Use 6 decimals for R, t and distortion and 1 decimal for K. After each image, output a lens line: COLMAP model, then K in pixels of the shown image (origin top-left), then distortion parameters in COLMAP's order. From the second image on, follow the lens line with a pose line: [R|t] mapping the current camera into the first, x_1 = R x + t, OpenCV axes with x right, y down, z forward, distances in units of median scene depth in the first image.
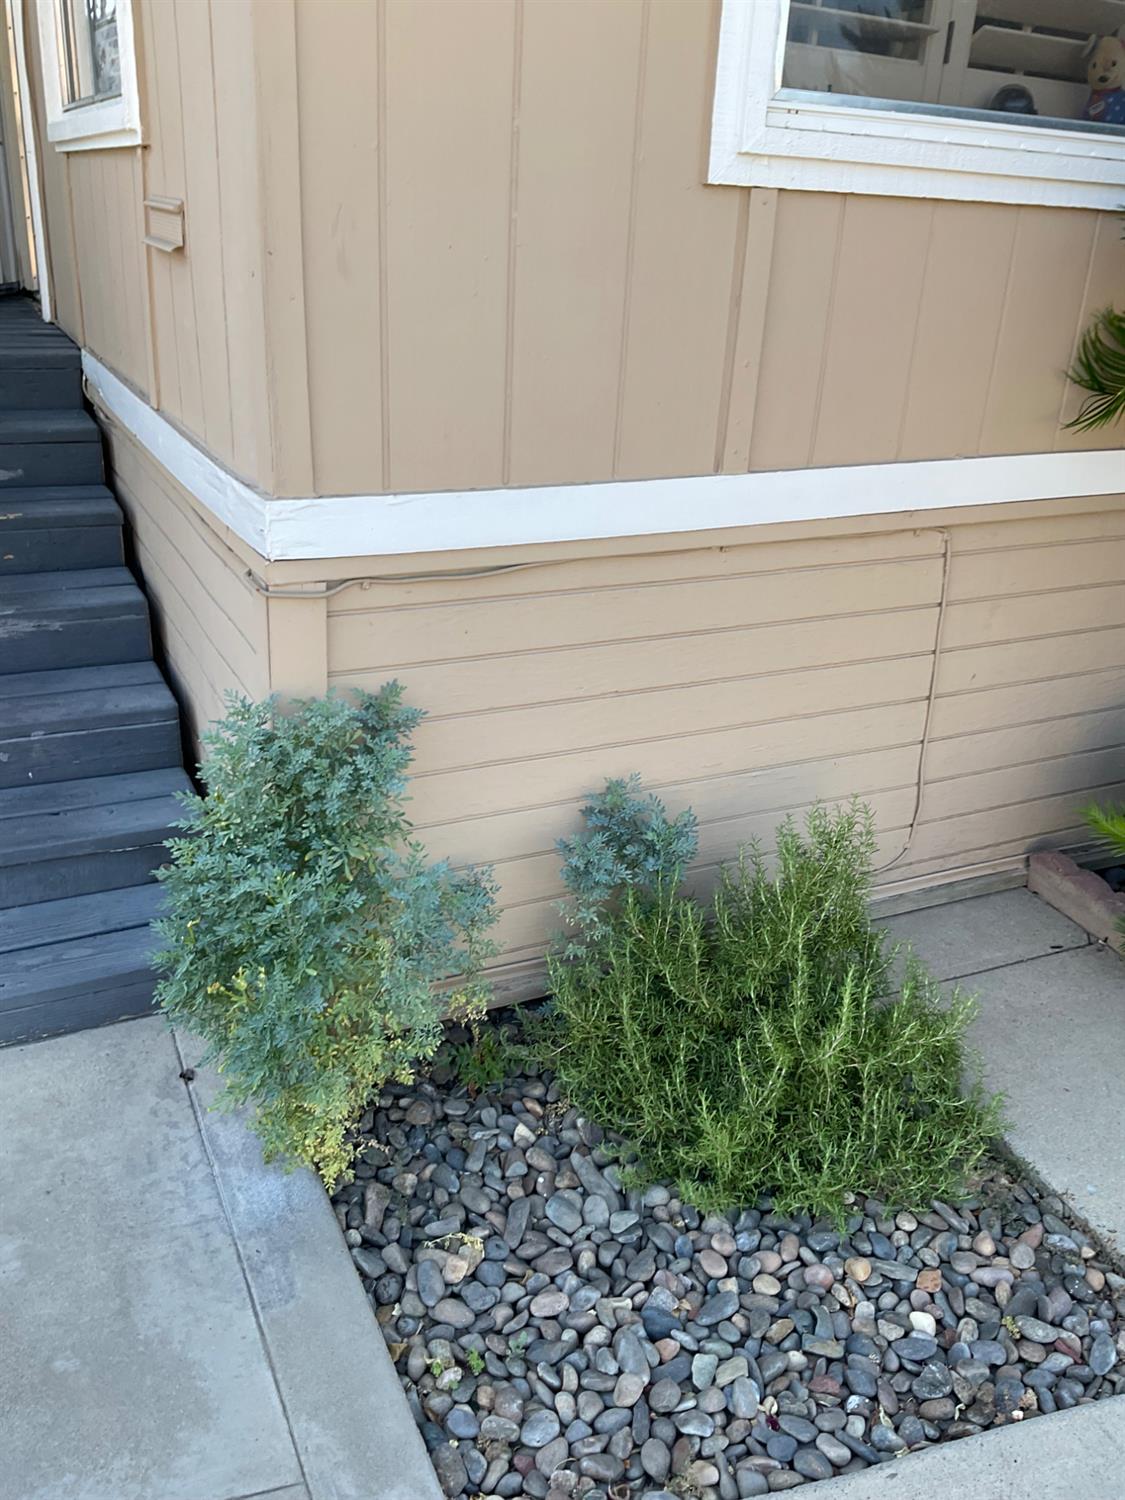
lens RADIAL K [[1253.8, 0, 564.0], [0, 1253.8, 753.5], [0, 0, 1]] dist [0.081102, -0.164315]
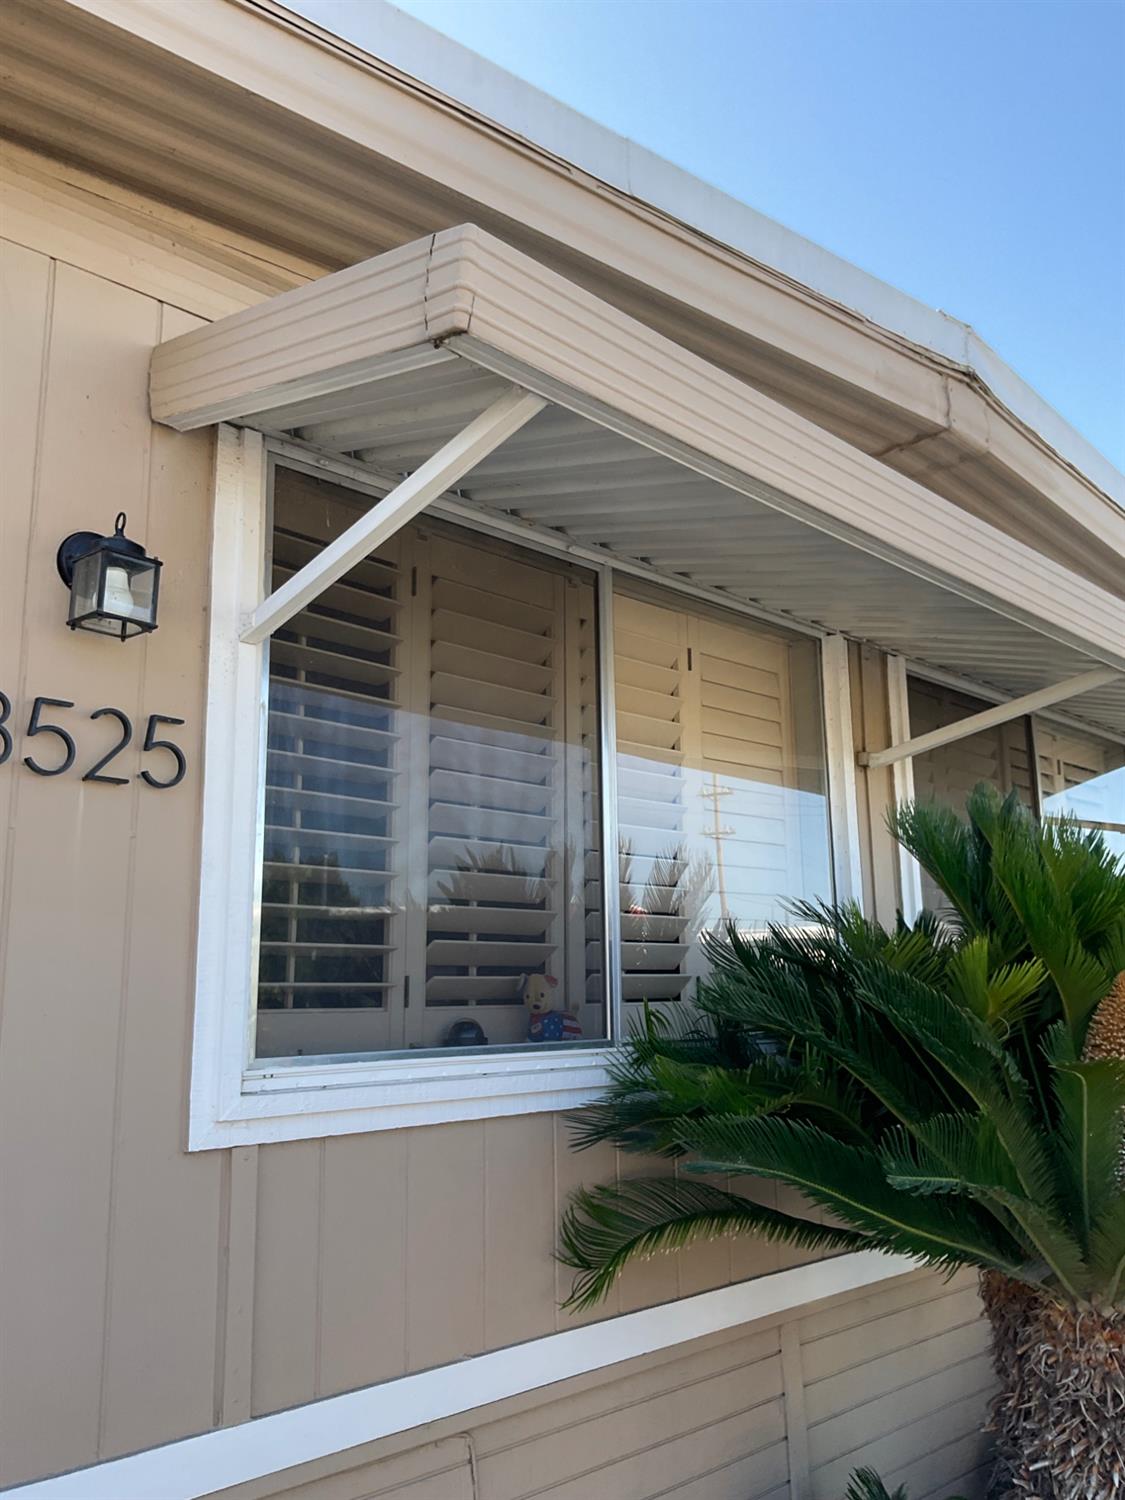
lens RADIAL K [[1253.8, 0, 583.5], [0, 1253.8, 731.2], [0, 0, 1]] dist [0.081102, -0.164315]
pose [[0.942025, 0.004090, 0.335517, 0.059225], [0.187981, 0.821841, -0.537811, -0.088444], [-0.277941, 0.569702, 0.773426, -0.119056]]
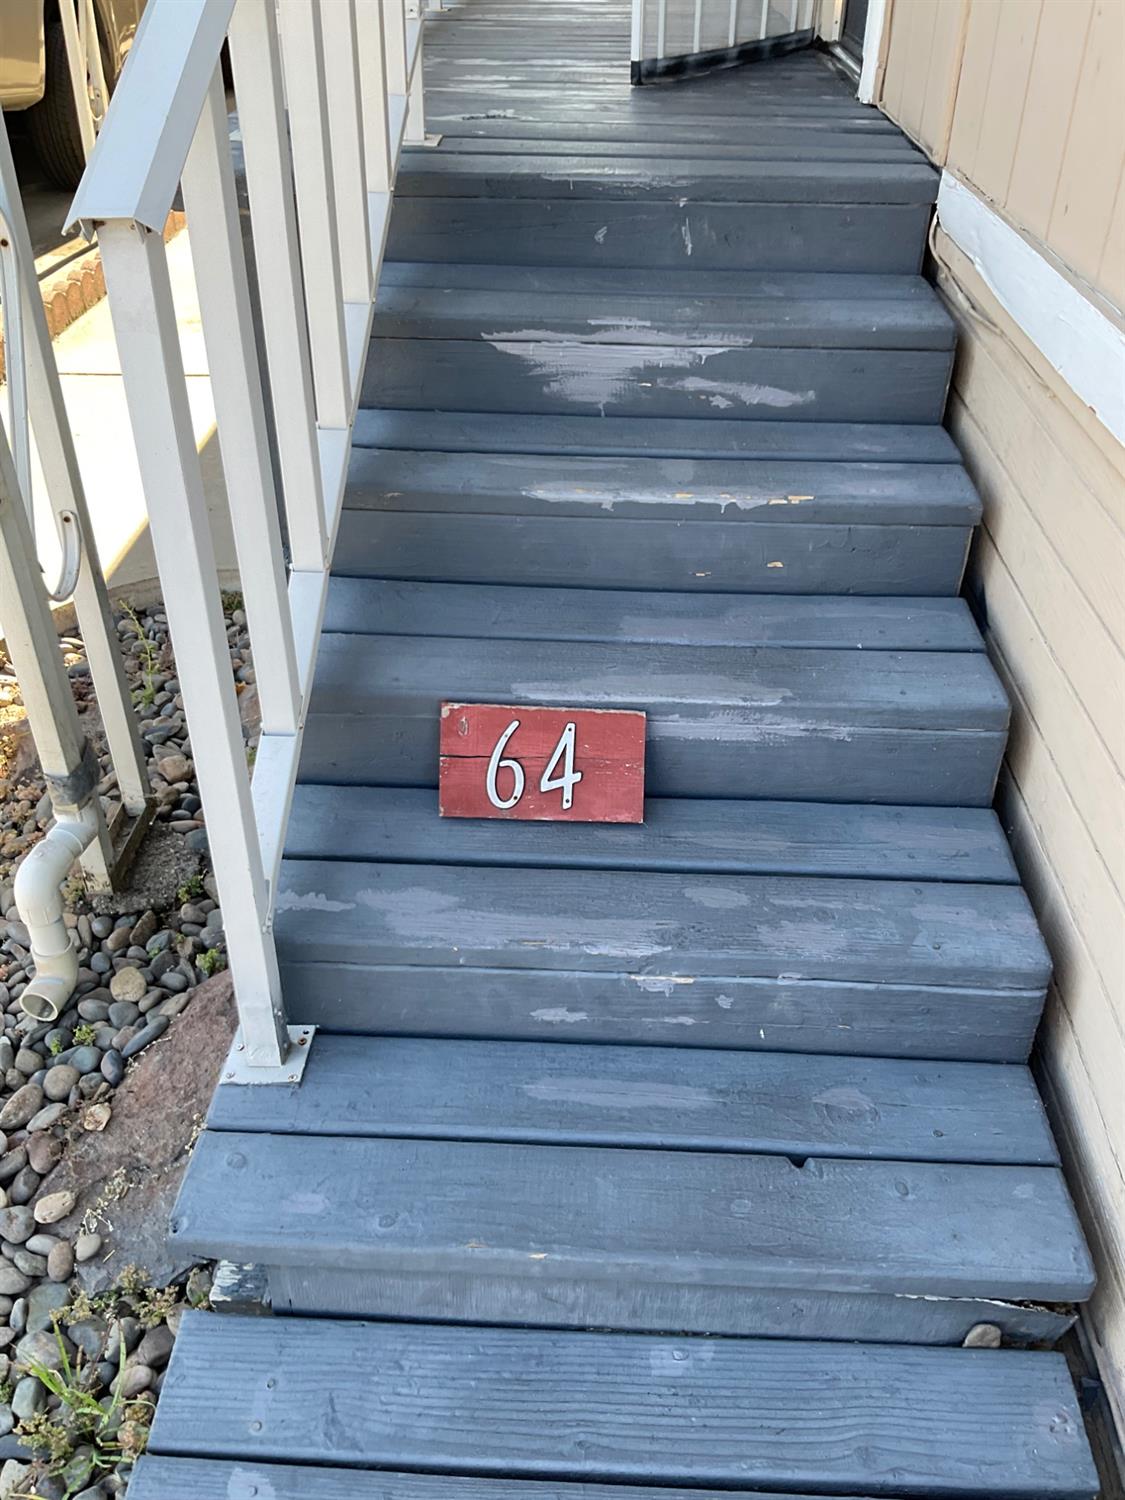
lens RADIAL K [[1253.8, 0, 562.9], [0, 1253.8, 742.2], [0, 0, 1]] dist [0.081102, -0.164315]
pose [[0.875327, 0.231495, -0.424514, -0.345443], [-0.154310, 0.965777, 0.208476, -0.244165], [0.458247, -0.116978, 0.881094, 0.577057]]
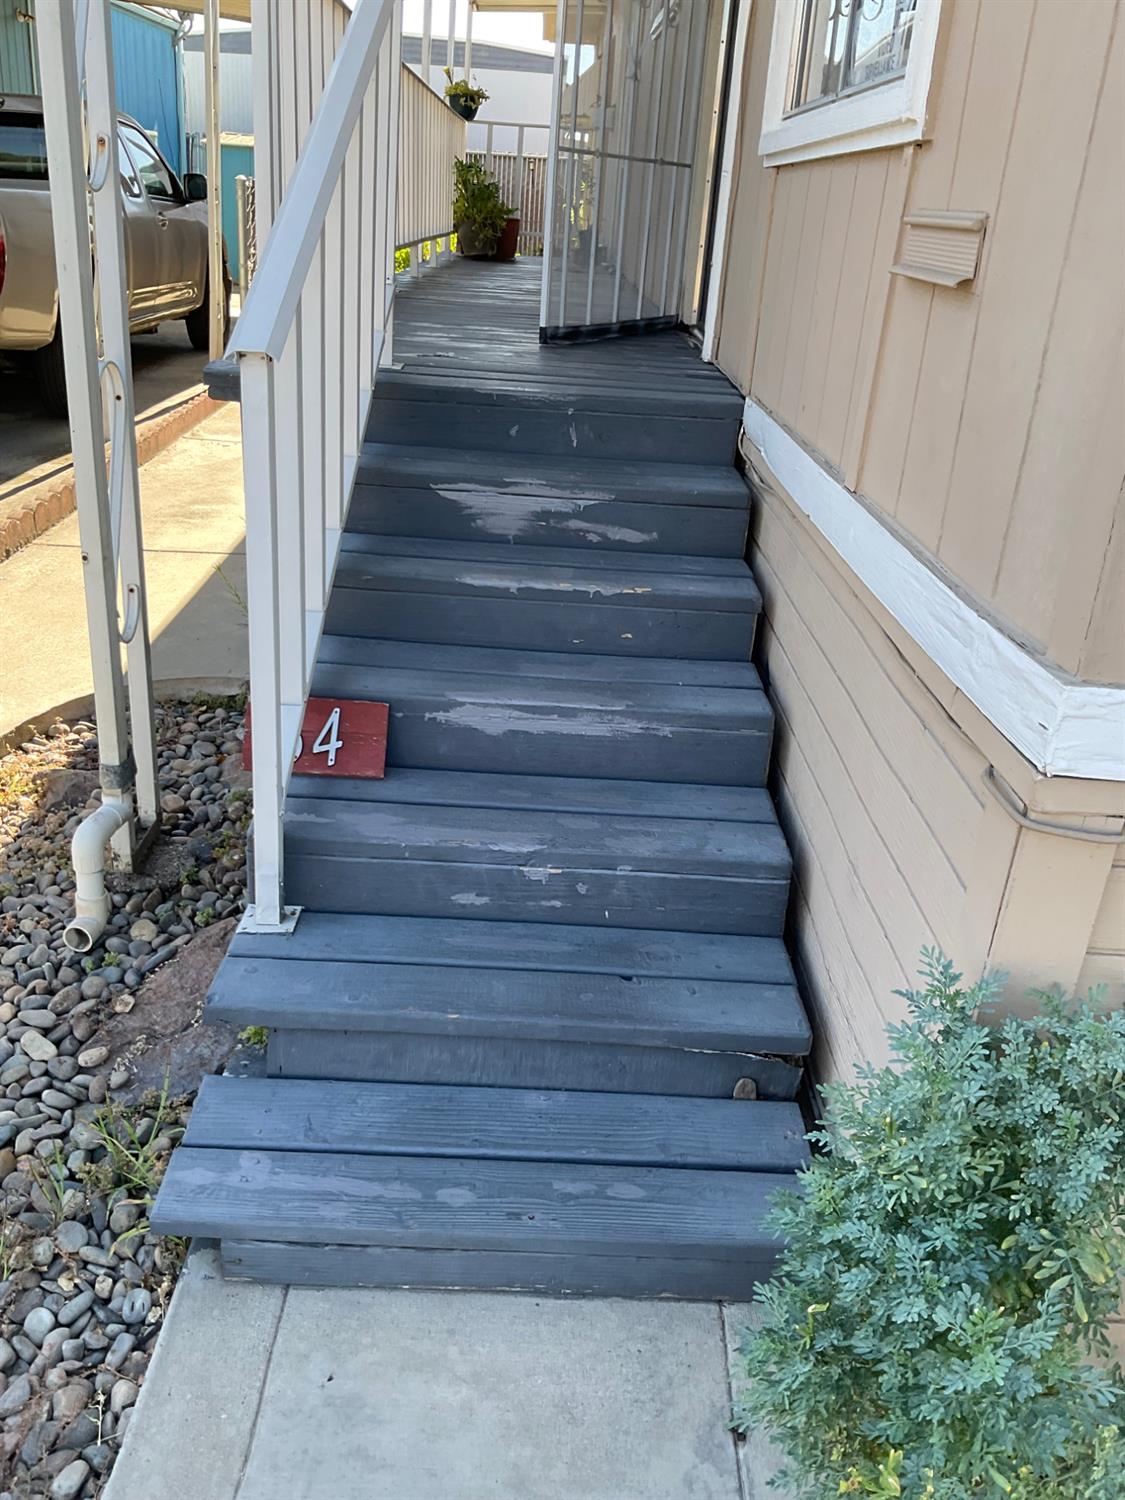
lens RADIAL K [[1253.8, 0, 533.1], [0, 1253.8, 746.1], [0, 0, 1]] dist [0.081102, -0.164315]
pose [[0.891165, 0.178601, -0.417045, -0.169437], [-0.191584, 0.981416, 0.010909, -0.105658], [0.411243, 0.070177, 0.908820, 0.274339]]
